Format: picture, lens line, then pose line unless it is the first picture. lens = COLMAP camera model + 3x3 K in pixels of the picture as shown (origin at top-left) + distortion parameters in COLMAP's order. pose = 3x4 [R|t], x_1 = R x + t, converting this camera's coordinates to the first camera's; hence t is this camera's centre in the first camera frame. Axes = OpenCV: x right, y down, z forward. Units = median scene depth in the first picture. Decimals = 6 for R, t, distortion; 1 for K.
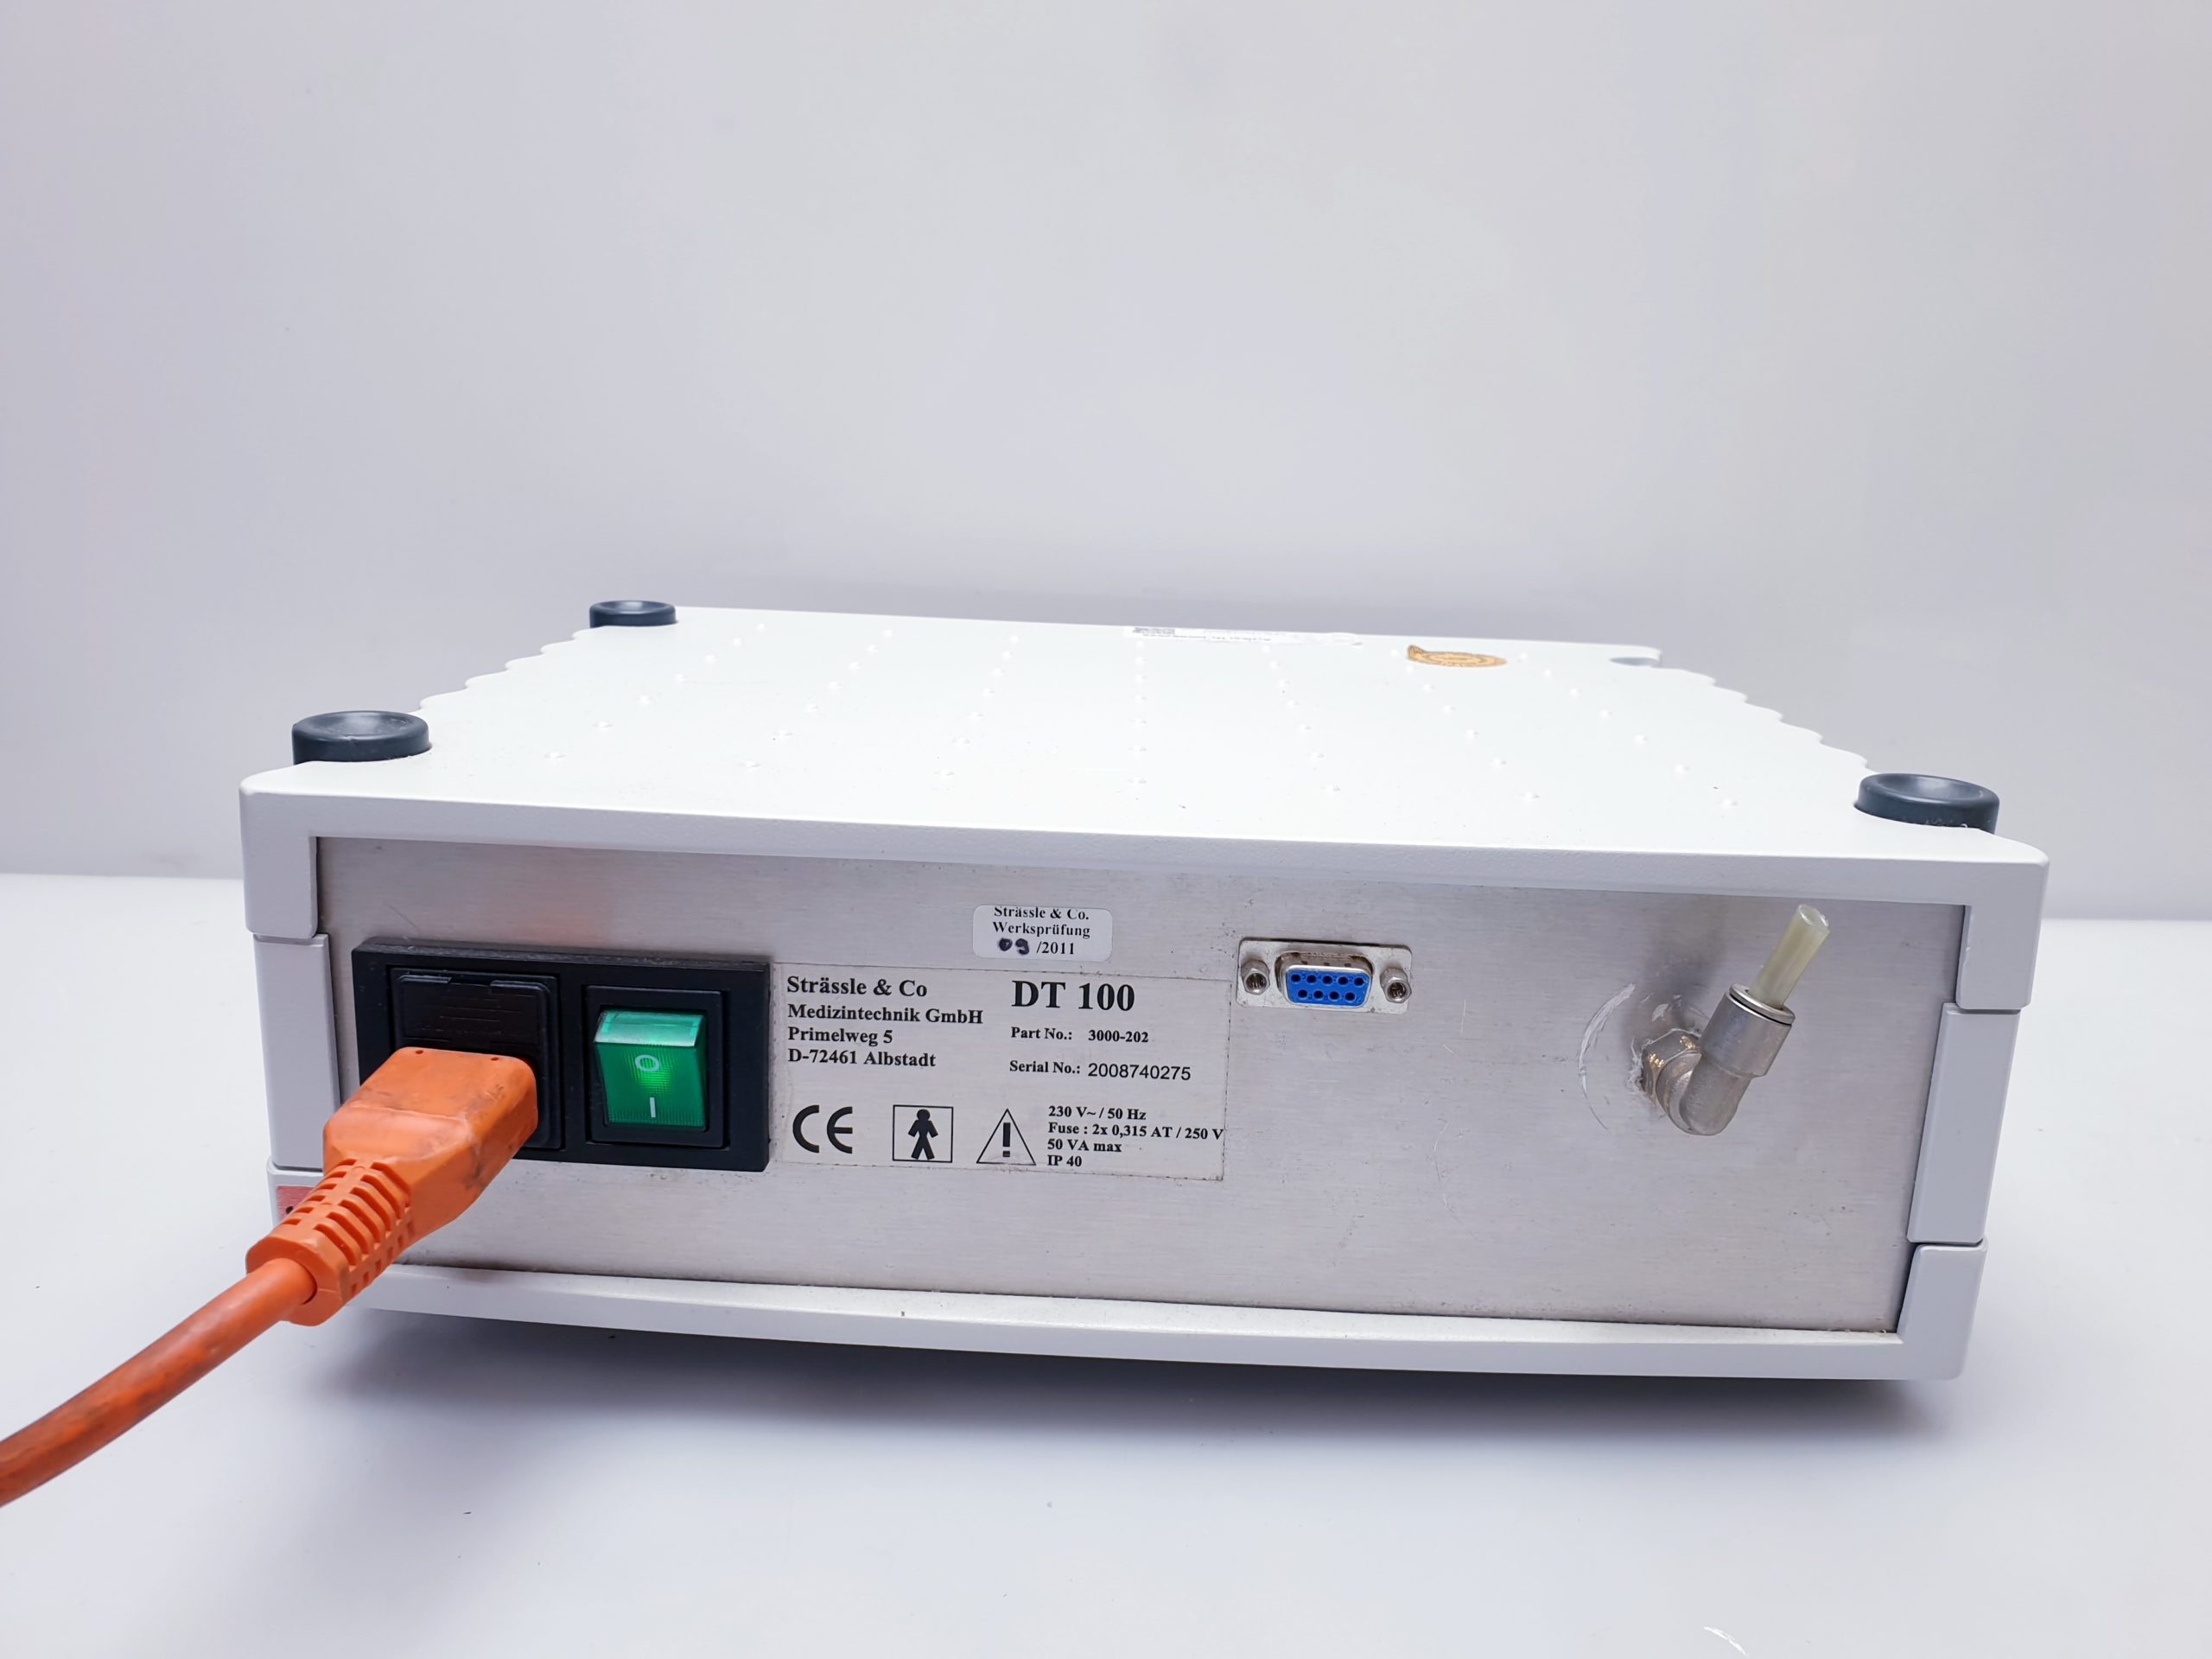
lens RADIAL K [[1671.8, 0, 1106.0], [0, 1671.8, 829.5], [0, 0, 1]] dist [-0.041070, -0.003375]
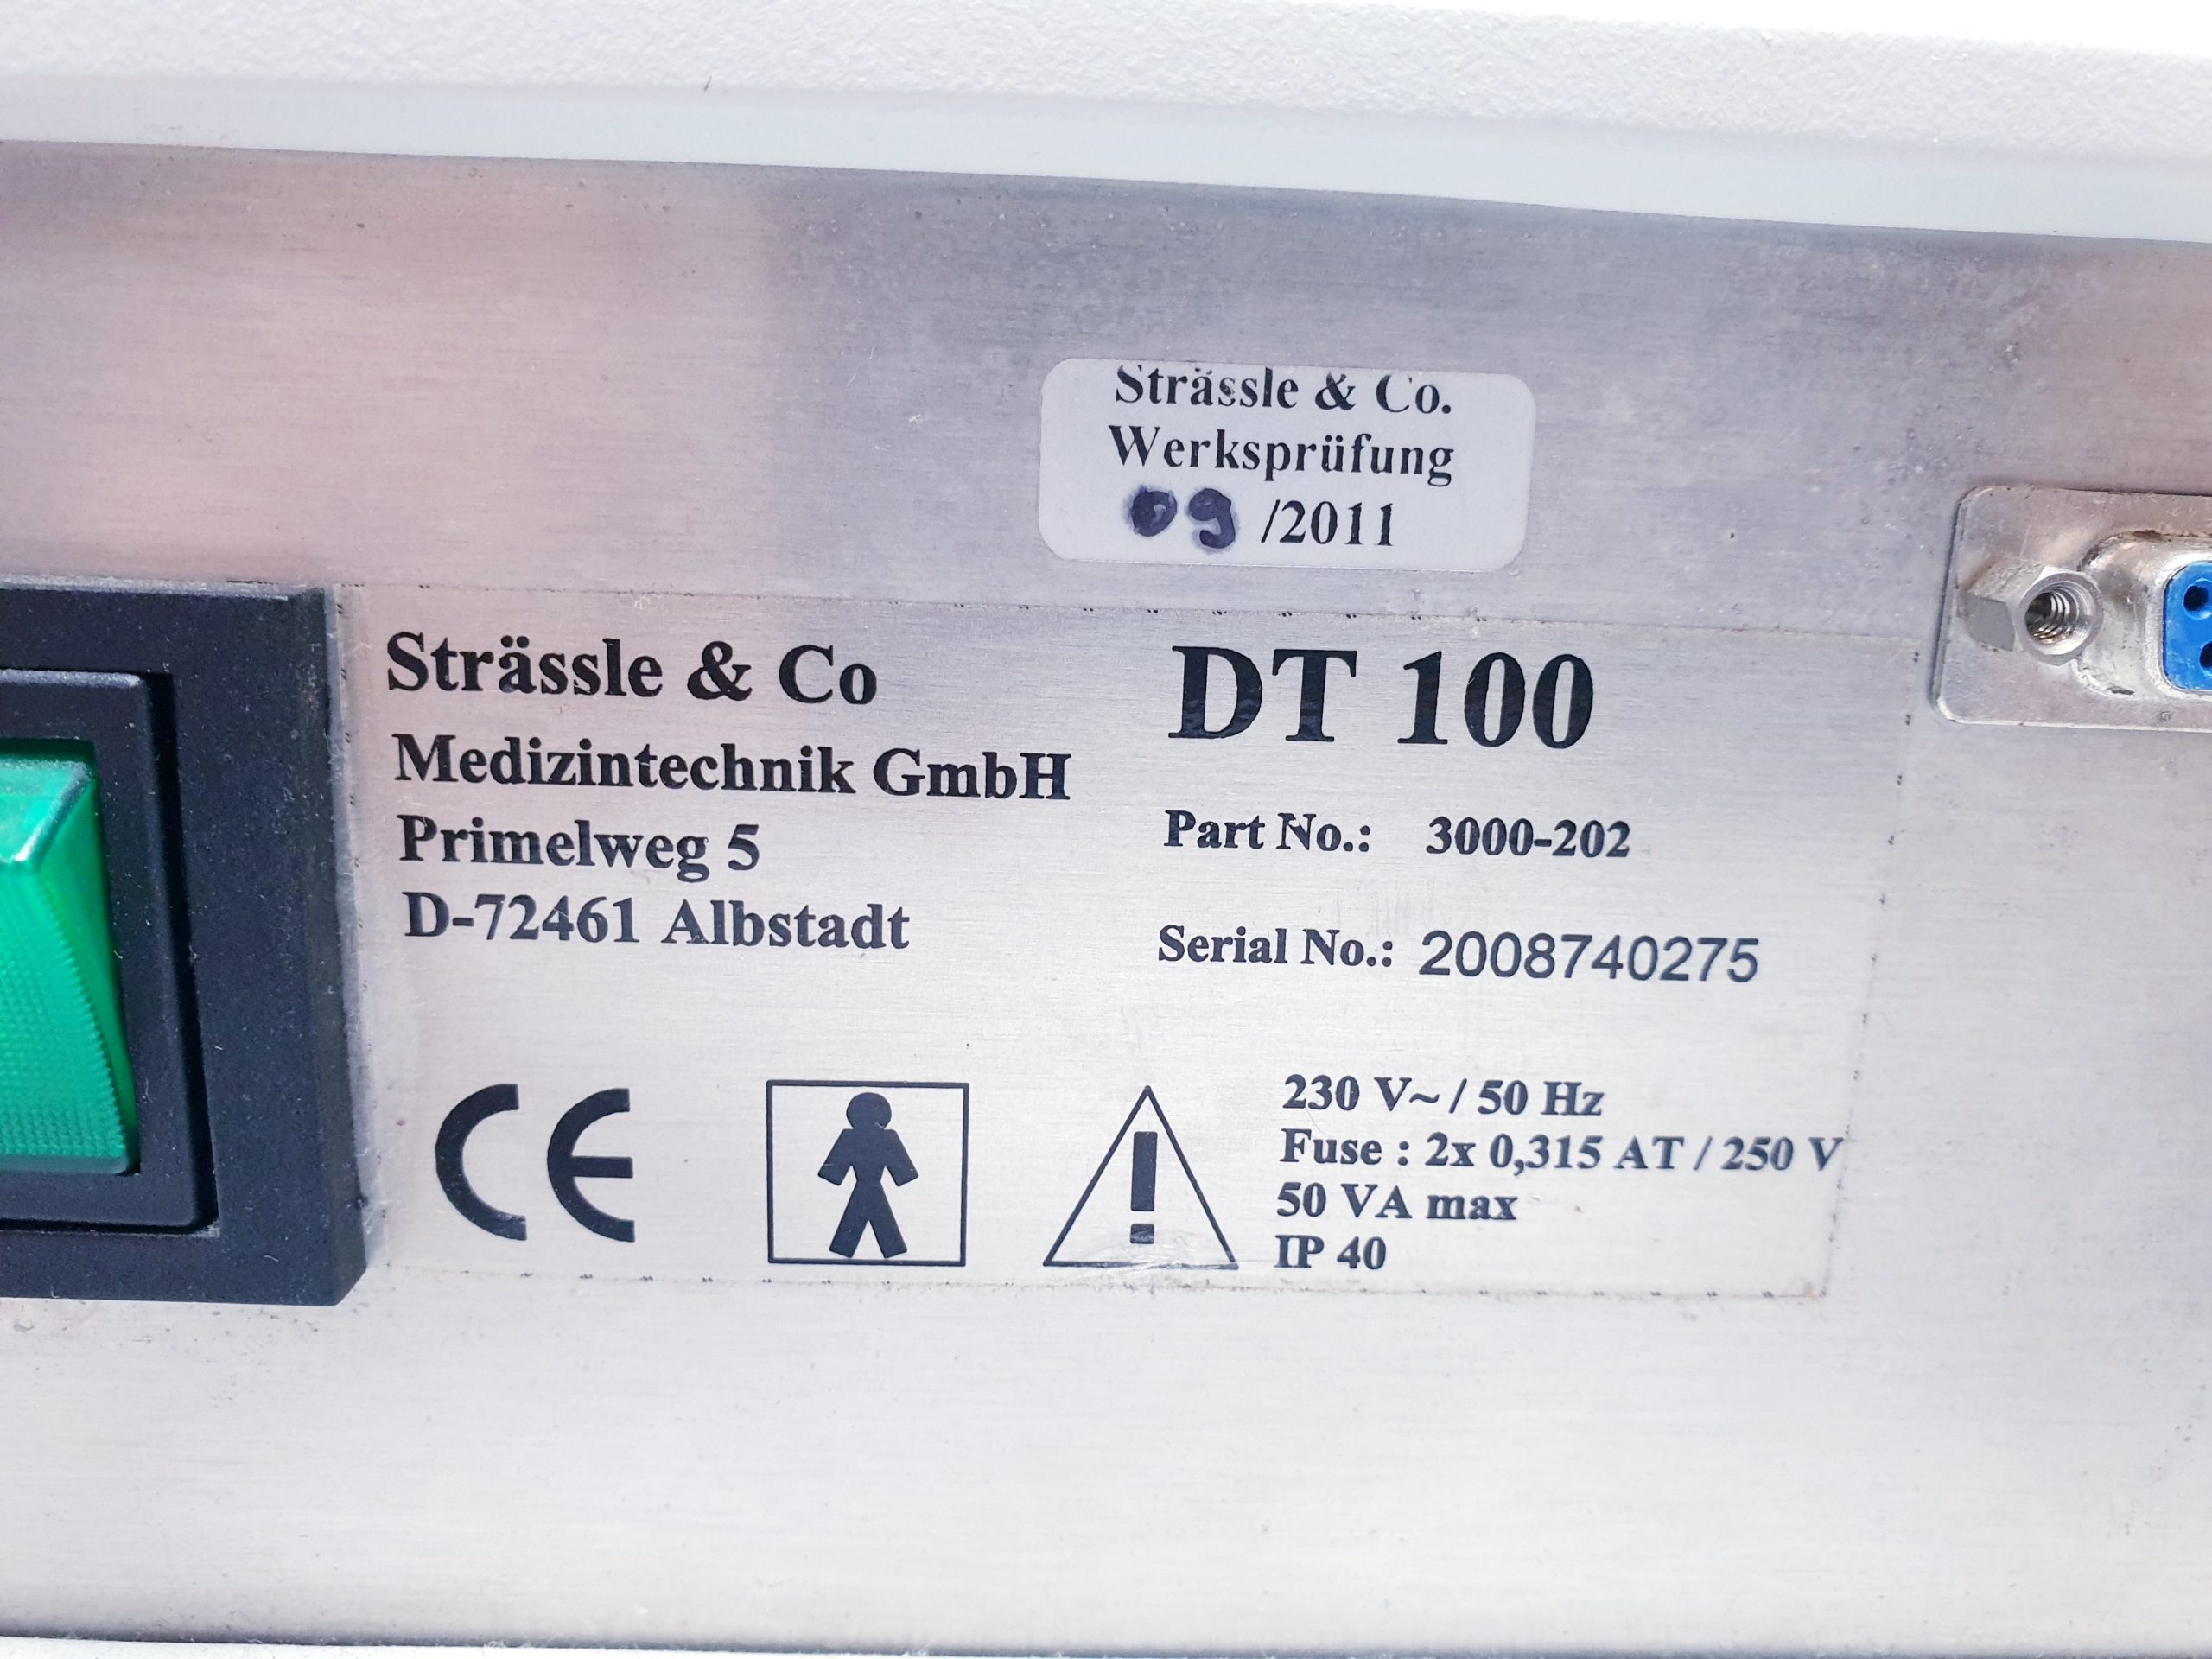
lens RADIAL K [[1671.8, 0, 1106.0], [0, 1671.8, 829.5], [0, 0, 1]] dist [-0.041070, -0.003375]
pose [[0.999360, -0.009264, 0.034546, -0.077325], [0.008472, 0.999699, 0.023017, 0.114648], [-0.034748, -0.022710, 0.999138, 0.705757]]
